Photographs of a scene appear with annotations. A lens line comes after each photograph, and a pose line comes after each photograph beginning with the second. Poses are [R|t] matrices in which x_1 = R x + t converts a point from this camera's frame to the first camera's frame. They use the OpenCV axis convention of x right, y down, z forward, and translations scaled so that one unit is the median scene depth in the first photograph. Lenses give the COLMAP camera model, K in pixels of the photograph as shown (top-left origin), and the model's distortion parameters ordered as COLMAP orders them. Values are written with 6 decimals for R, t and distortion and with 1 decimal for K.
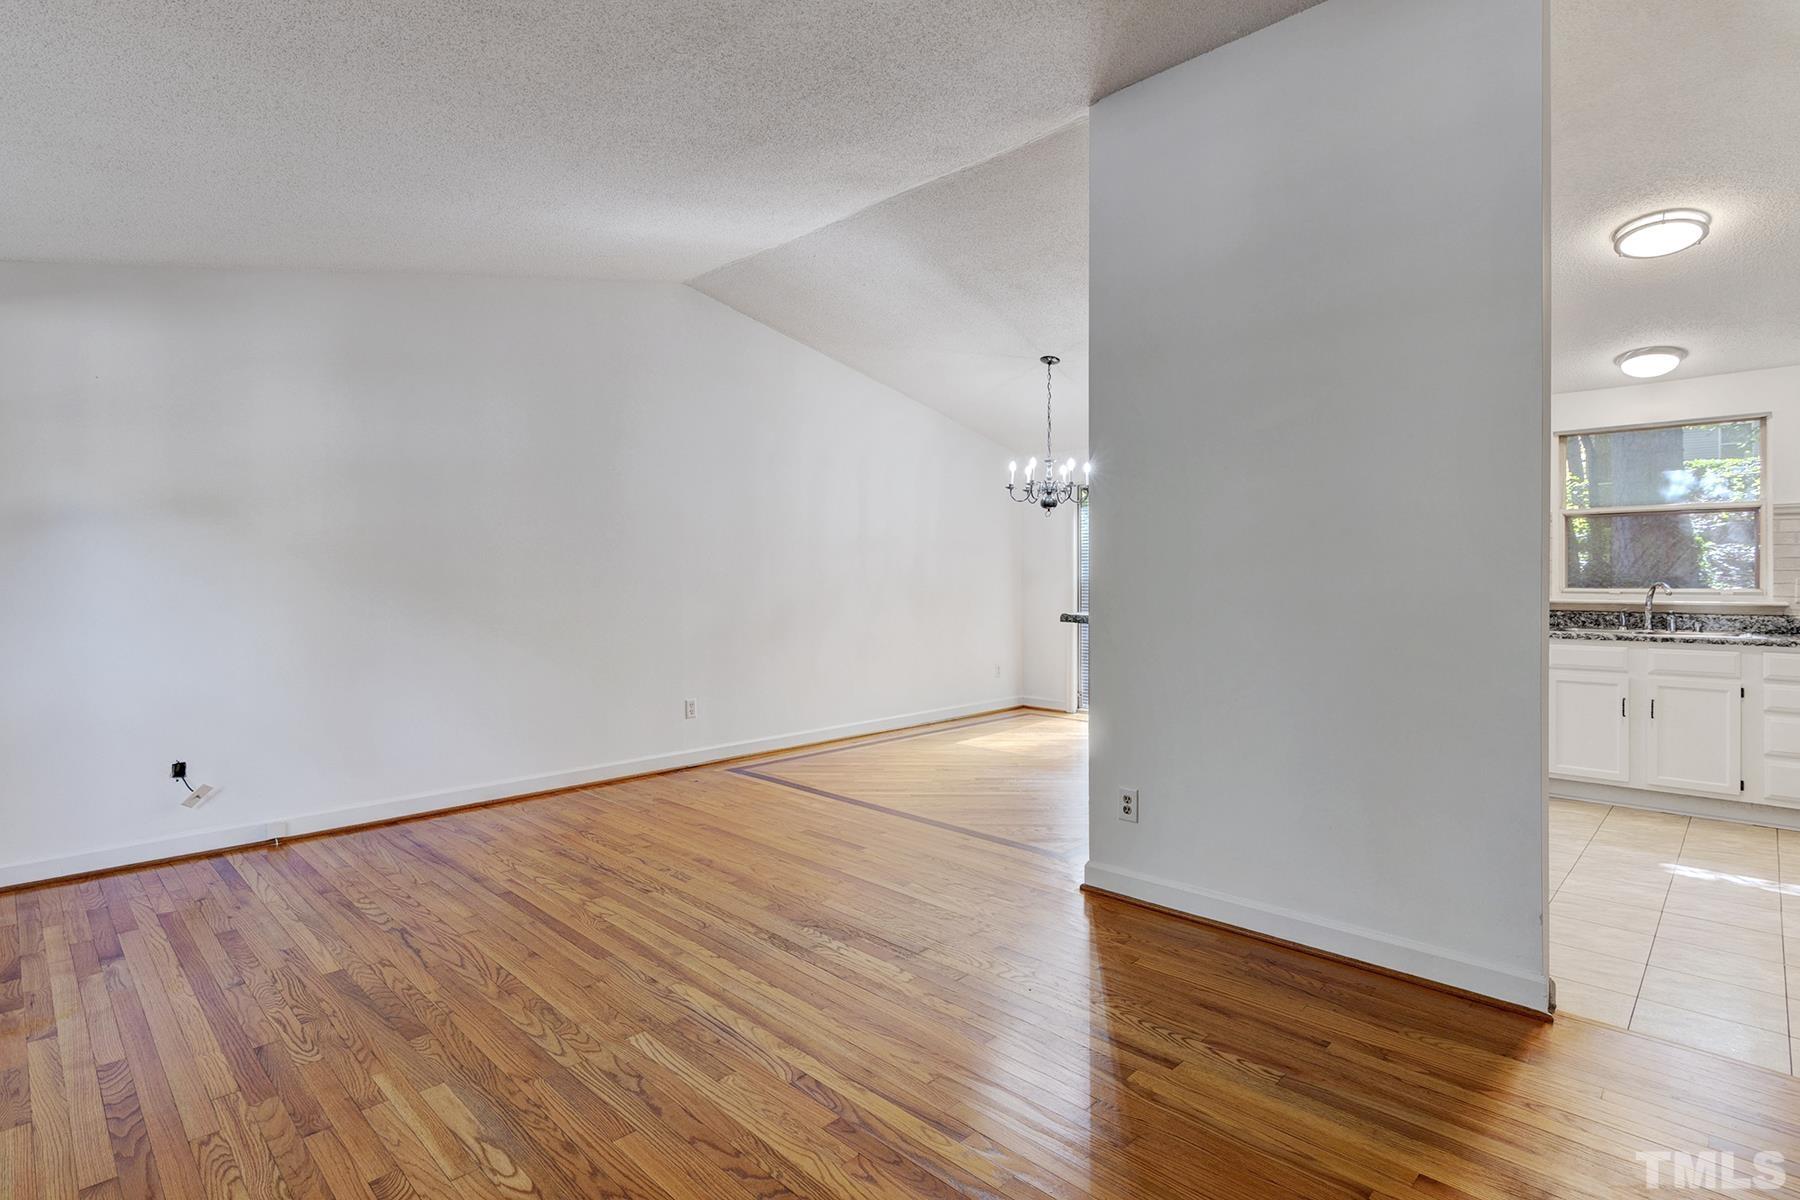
lens RADIAL K [[882.7, 0, 892.9], [0, 882.7, 582.6], [0, 0, 1]] dist [-0.000629, 0.000568]
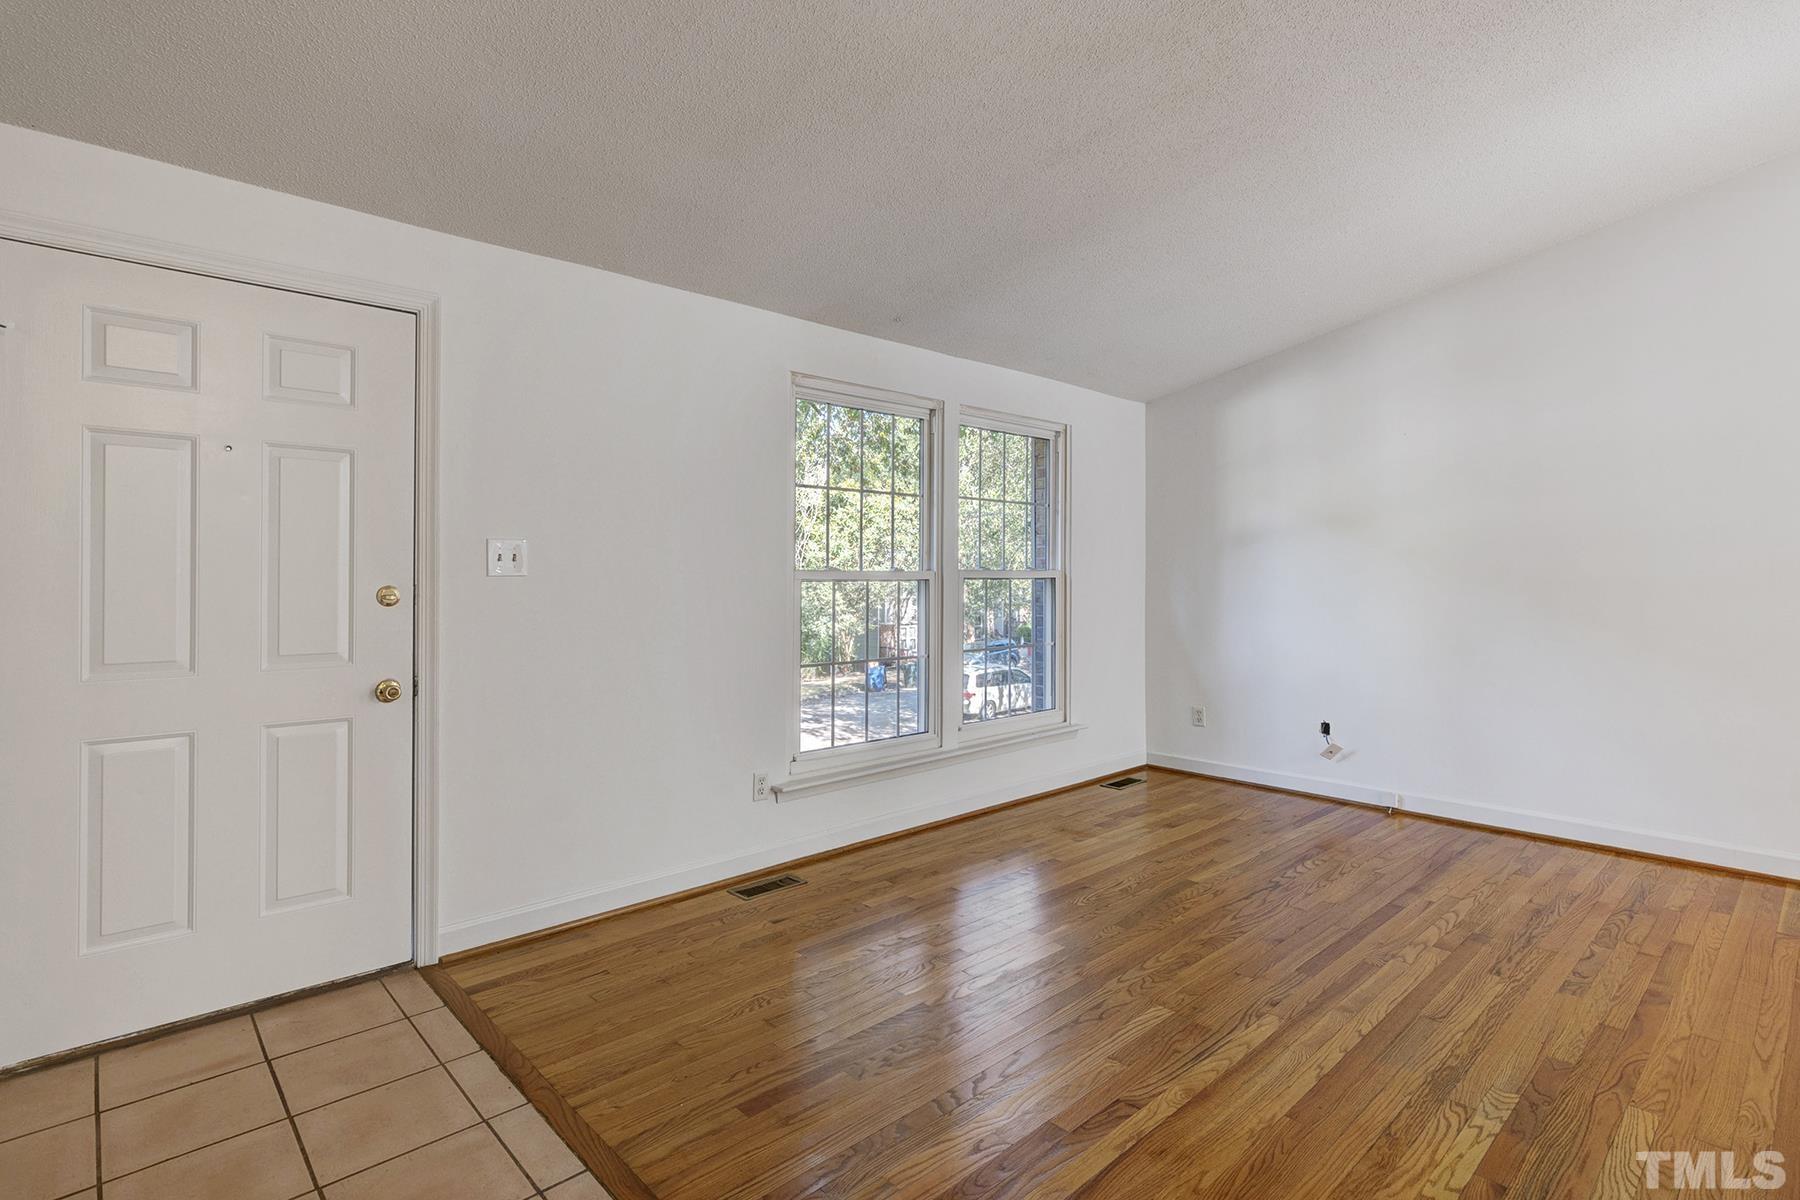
lens RADIAL K [[882.7, 0, 892.9], [0, 882.7, 582.6], [0, 0, 1]] dist [-0.000629, 0.000568]
pose [[-0.051189, 0.009190, -0.998647, 0.597410], [-0.007557, 0.999925, 0.009589, -0.002256], [0.998660, 0.008037, -0.051116, 0.560684]]
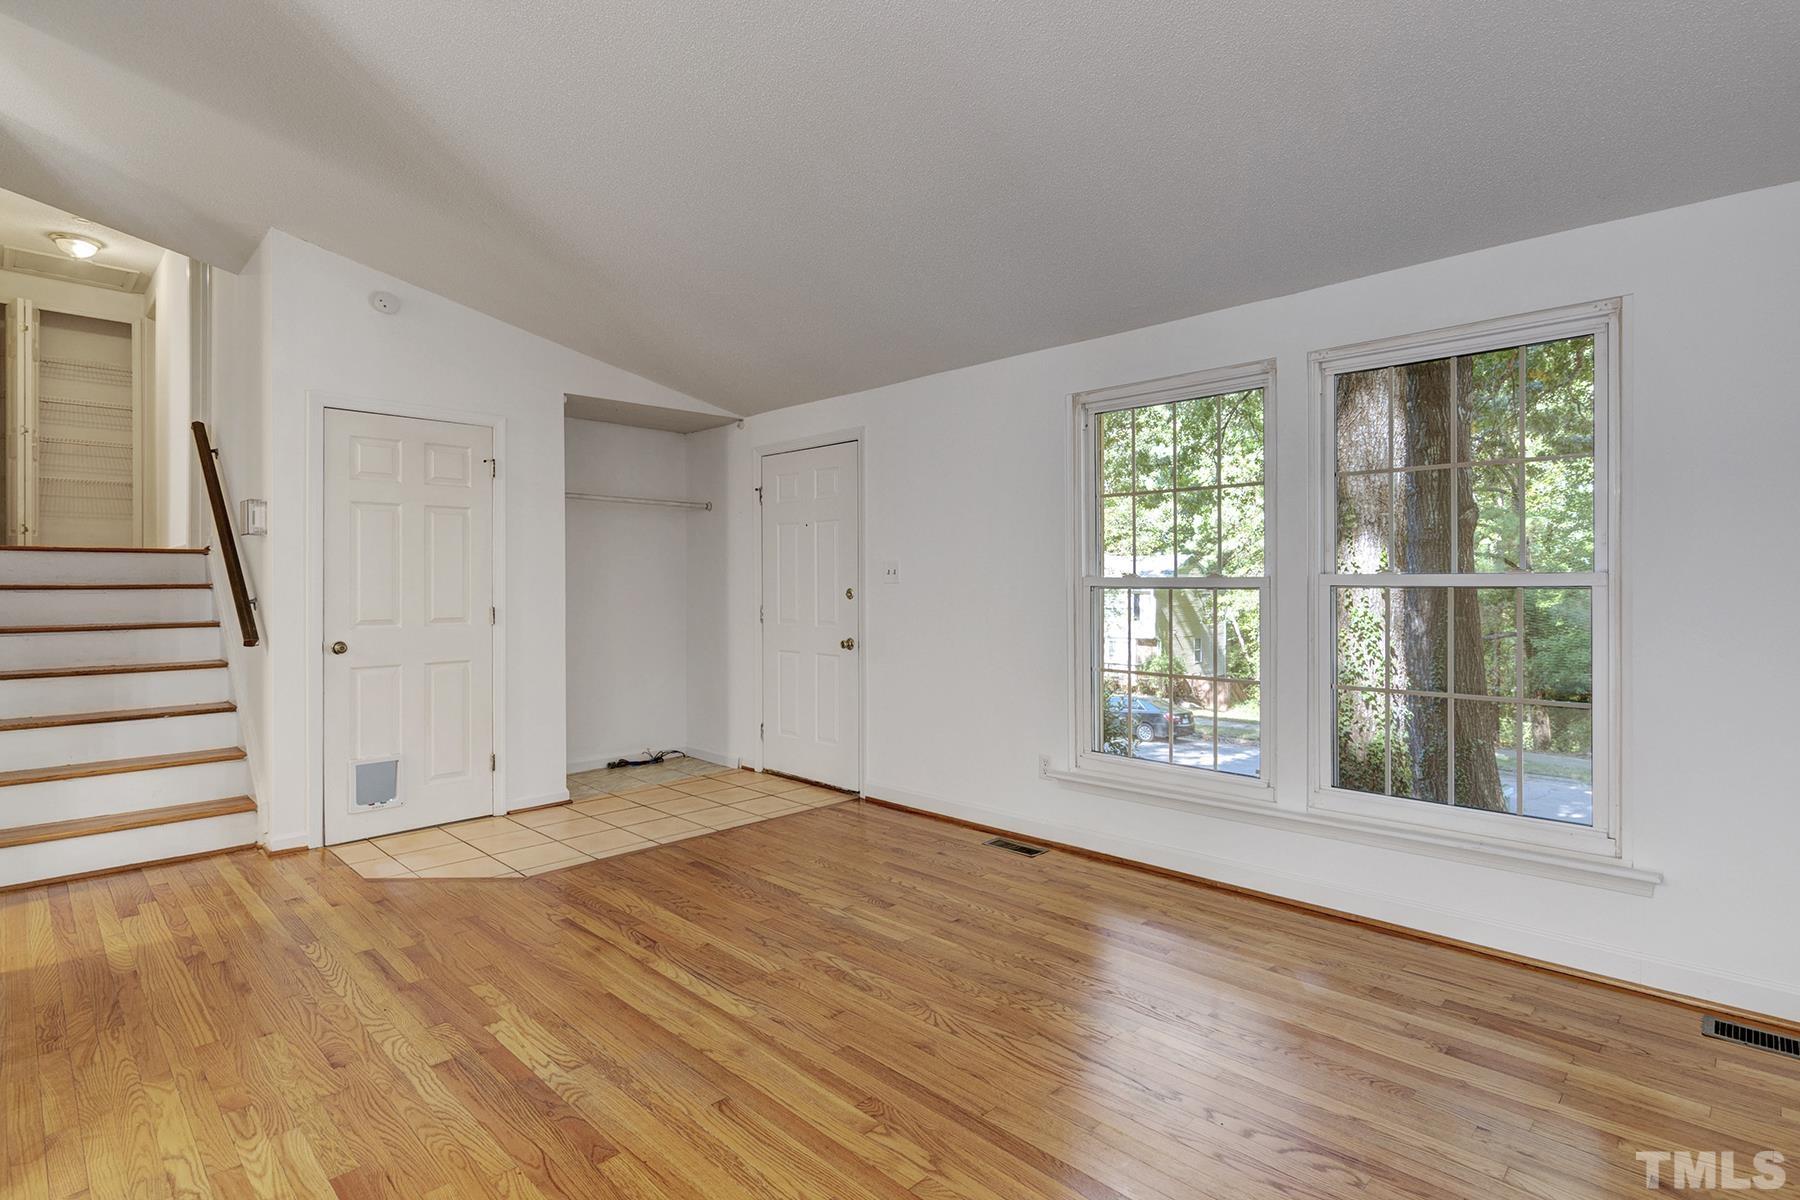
lens RADIAL K [[882.7, 0, 892.9], [0, 882.7, 582.6], [0, 0, 1]] dist [-0.000629, 0.000568]
pose [[-0.999942, 0.005268, 0.009426, -0.356954], [0.005362, 0.999935, 0.010019, -0.014055], [-0.009373, 0.010069, -0.999905, 1.683778]]
